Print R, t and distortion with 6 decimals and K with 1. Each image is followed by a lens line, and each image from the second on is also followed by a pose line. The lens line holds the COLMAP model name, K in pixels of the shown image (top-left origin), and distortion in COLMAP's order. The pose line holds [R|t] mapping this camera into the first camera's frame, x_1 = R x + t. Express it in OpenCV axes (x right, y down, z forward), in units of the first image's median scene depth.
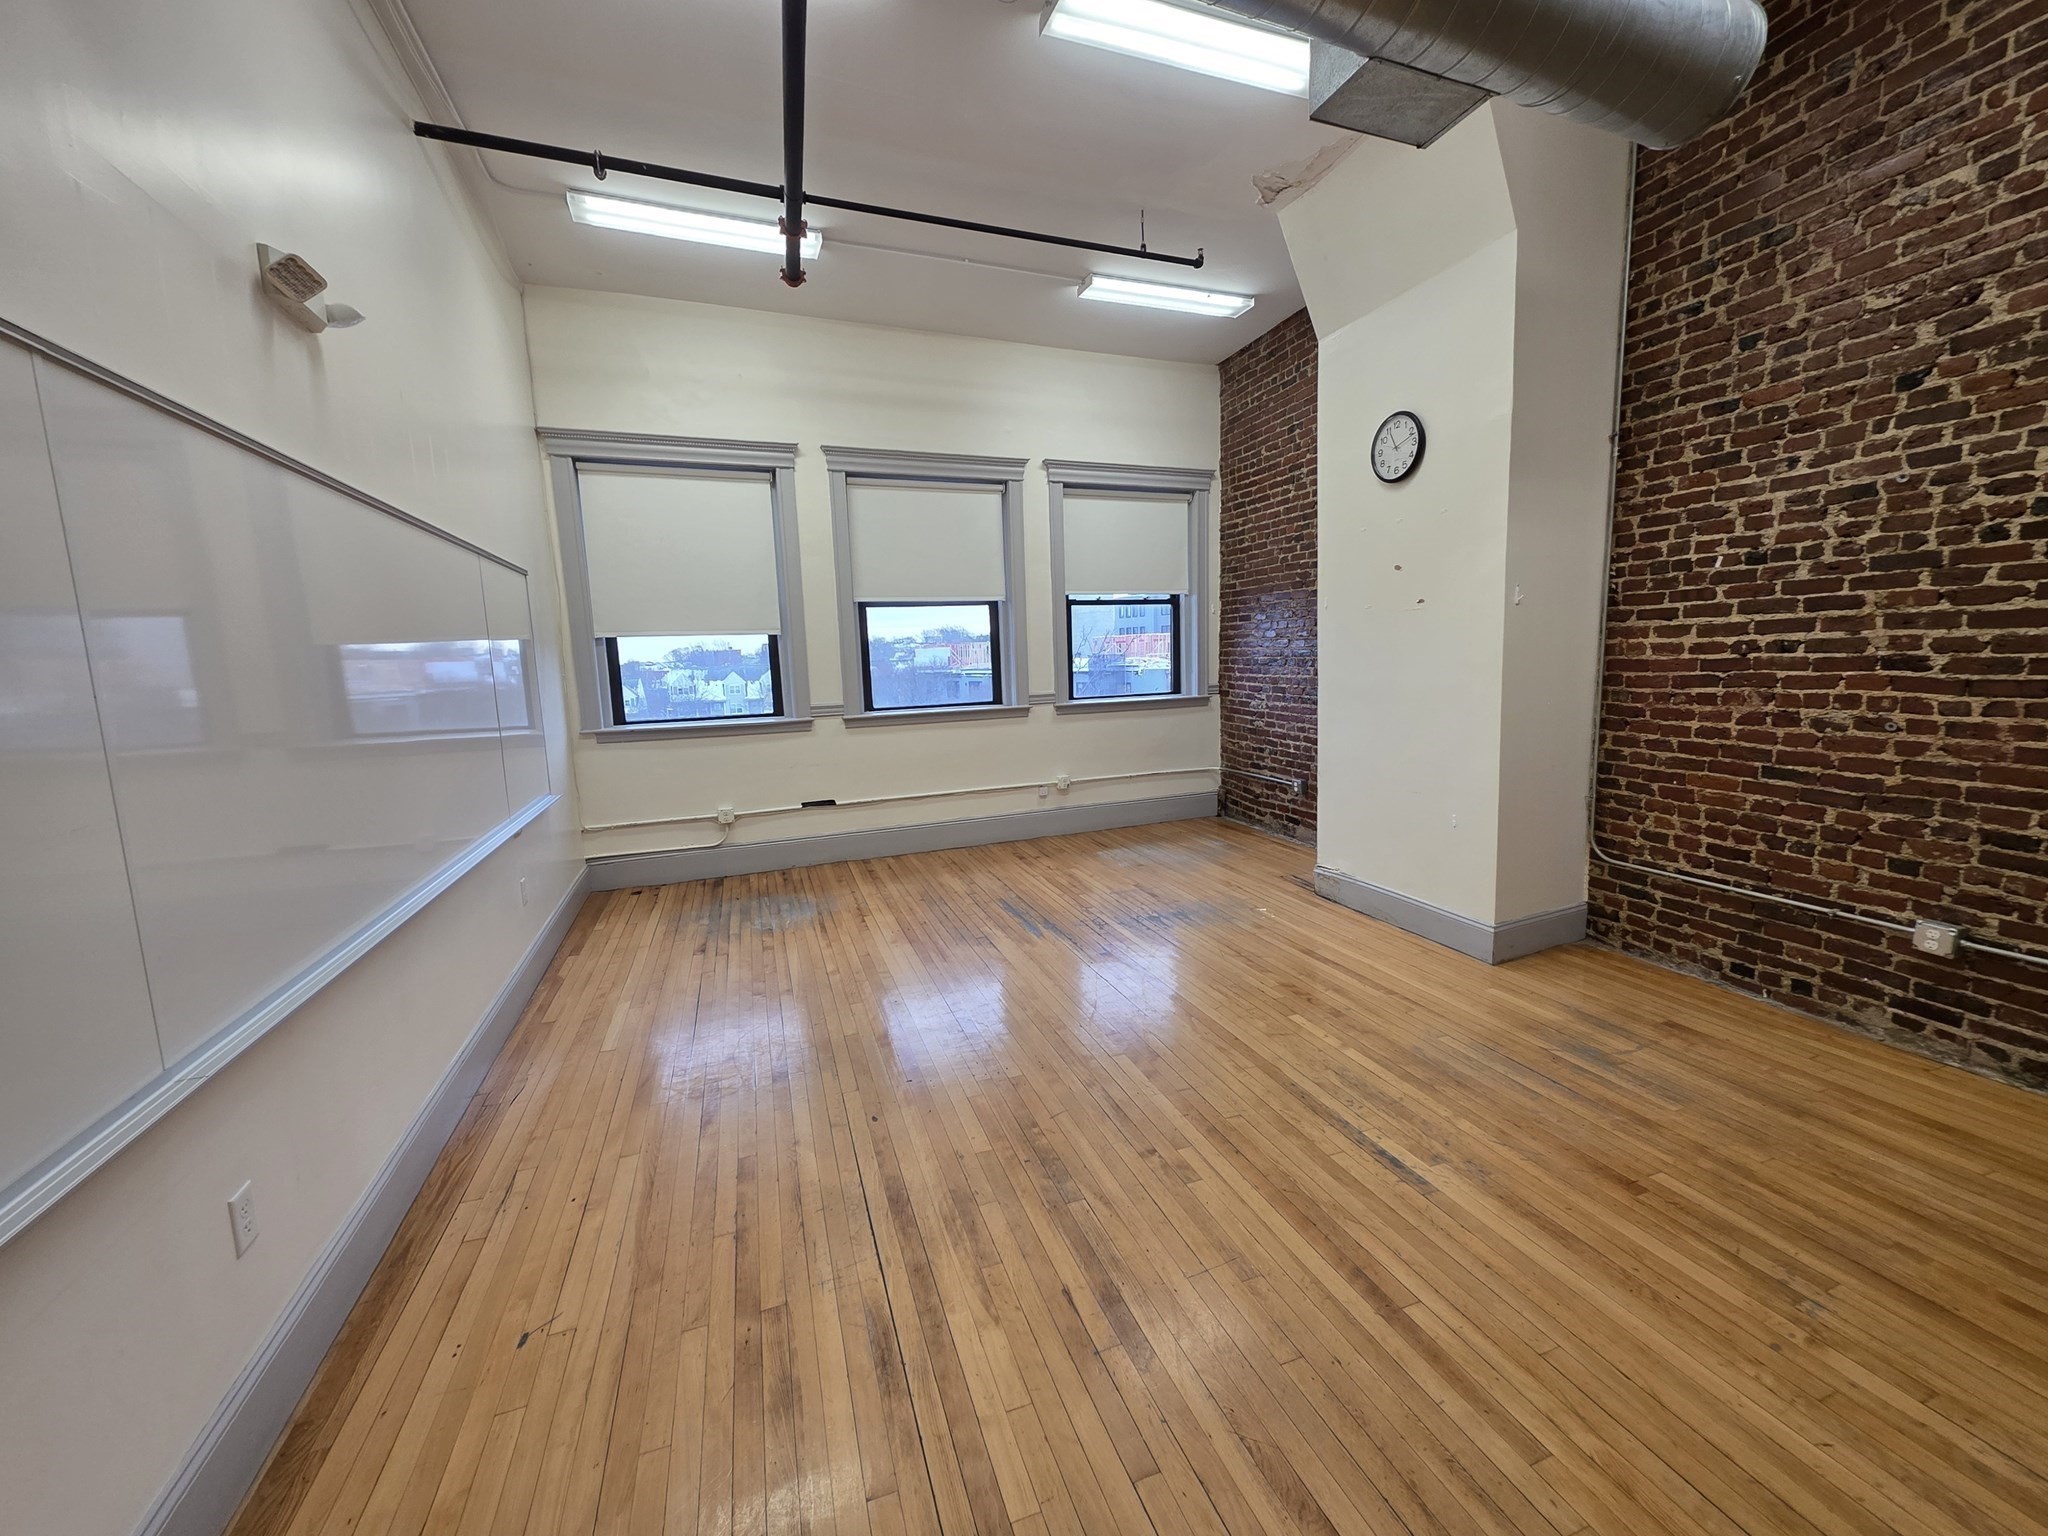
lens RADIAL K [[826.9, 0, 1035.8], [0, 826.9, 768.8], [0, 0, 1]] dist [0.002931, 0.000094]
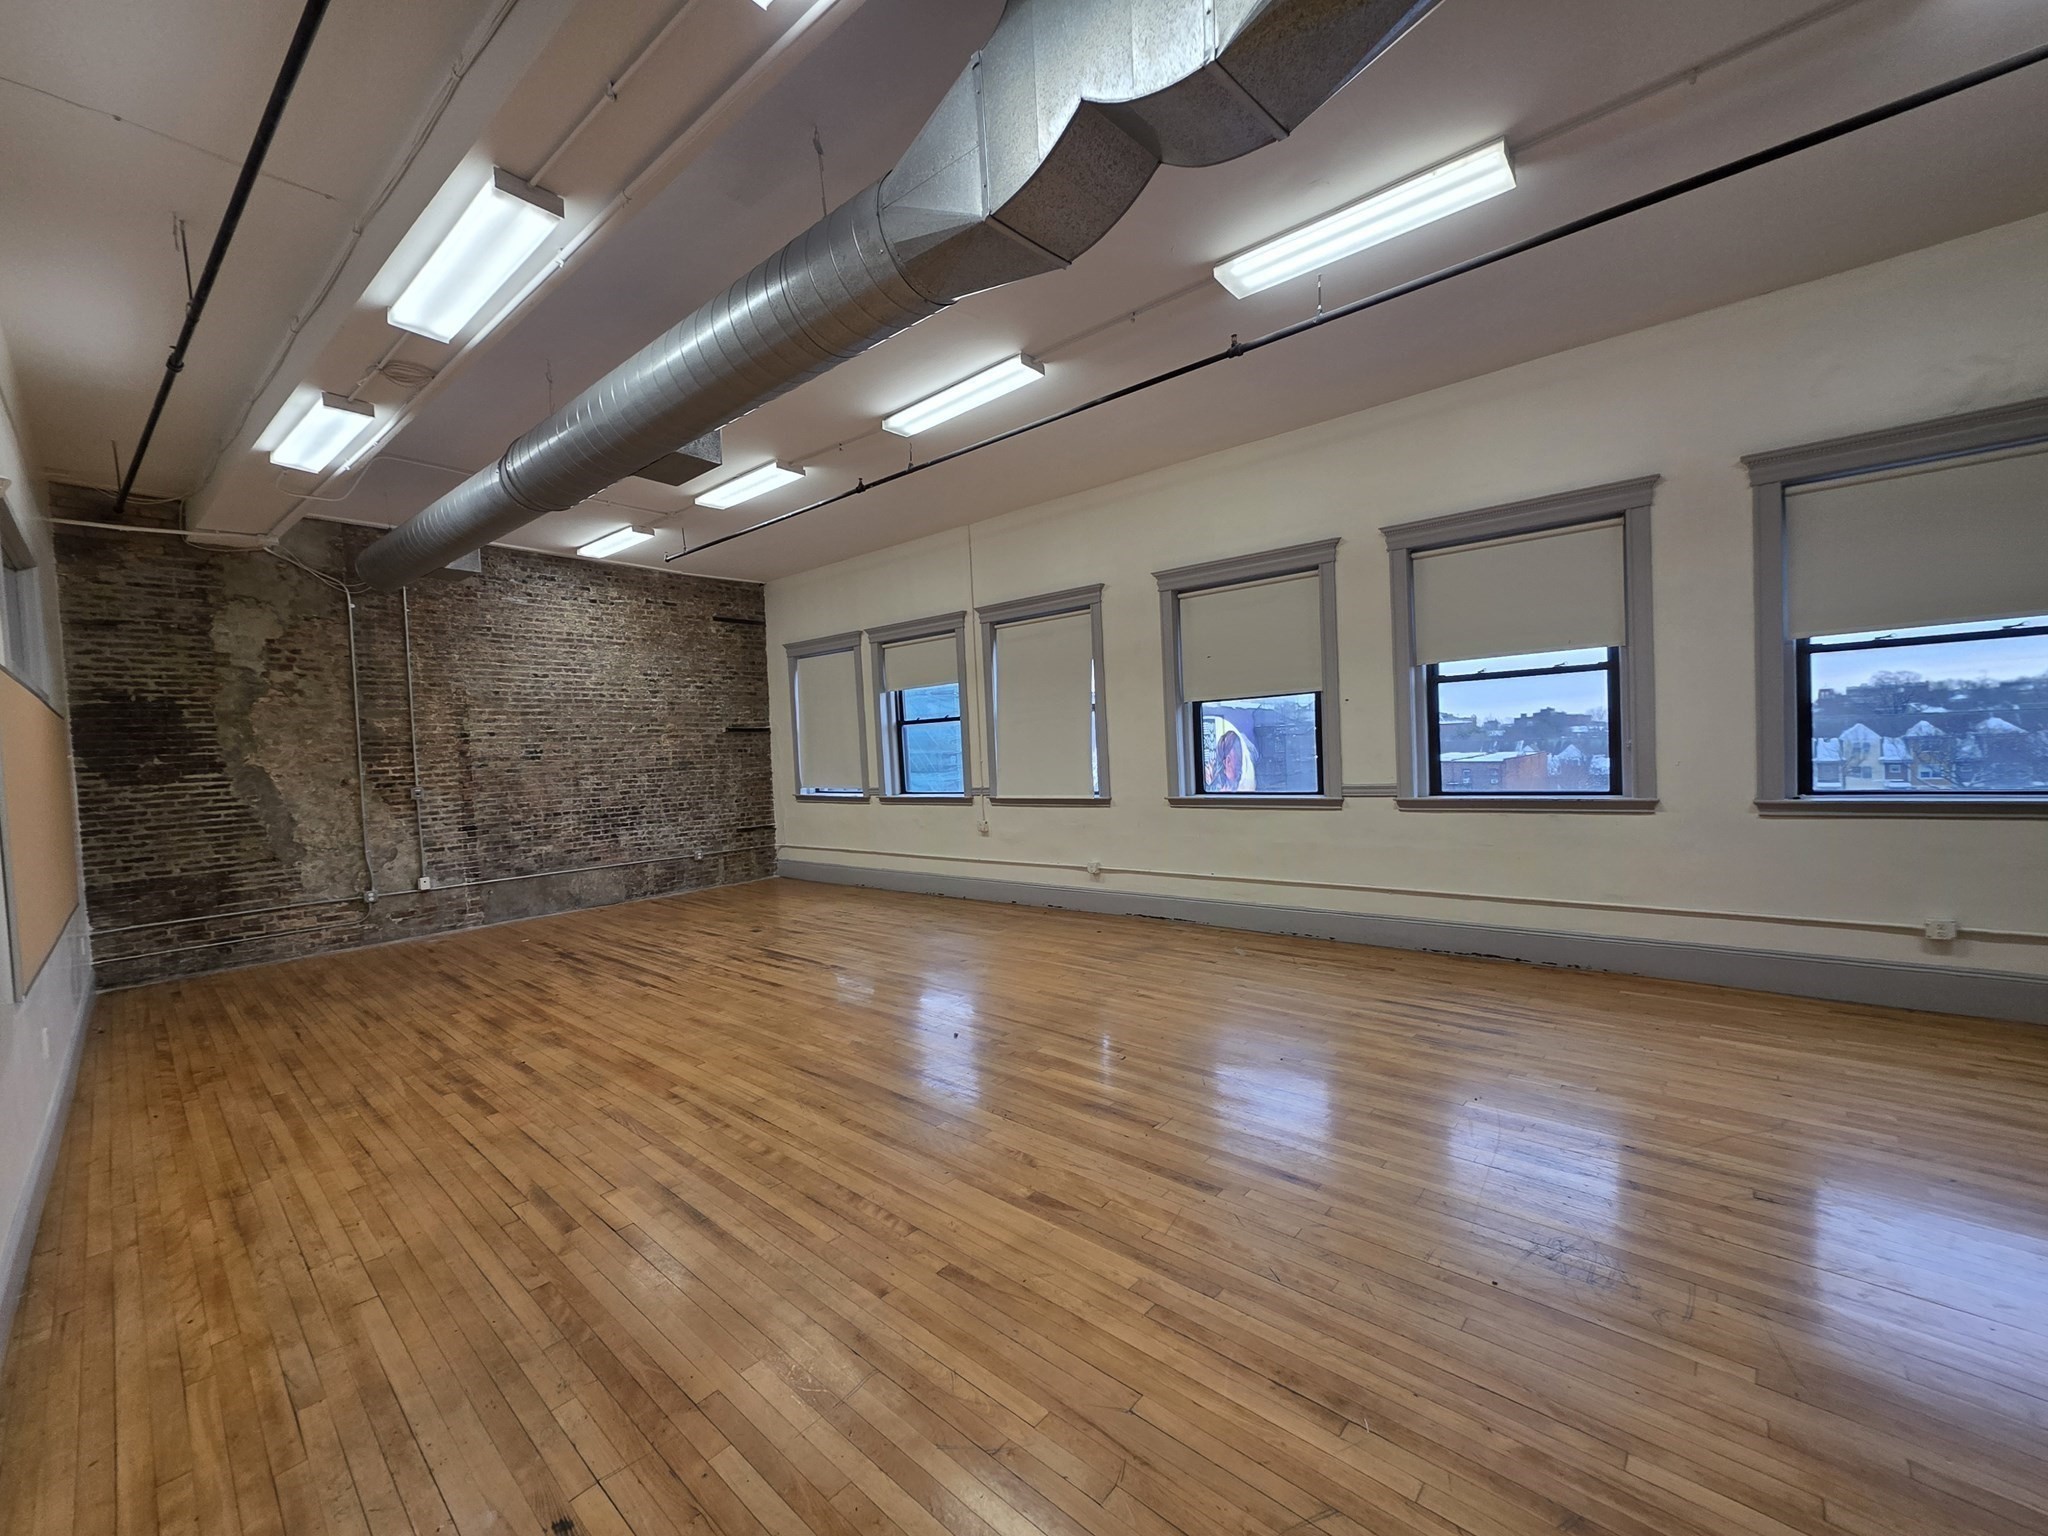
lens RADIAL K [[826.9, 0, 1032.0], [0, 826.9, 775.2], [0, 0, 1]] dist [0.002931, 0.000094]
pose [[0.478599, 0.036972, -0.877255, 0.436203], [-0.098368, 0.995081, -0.011728, -0.038420], [0.872506, 0.091907, 0.479882, 0.173834]]
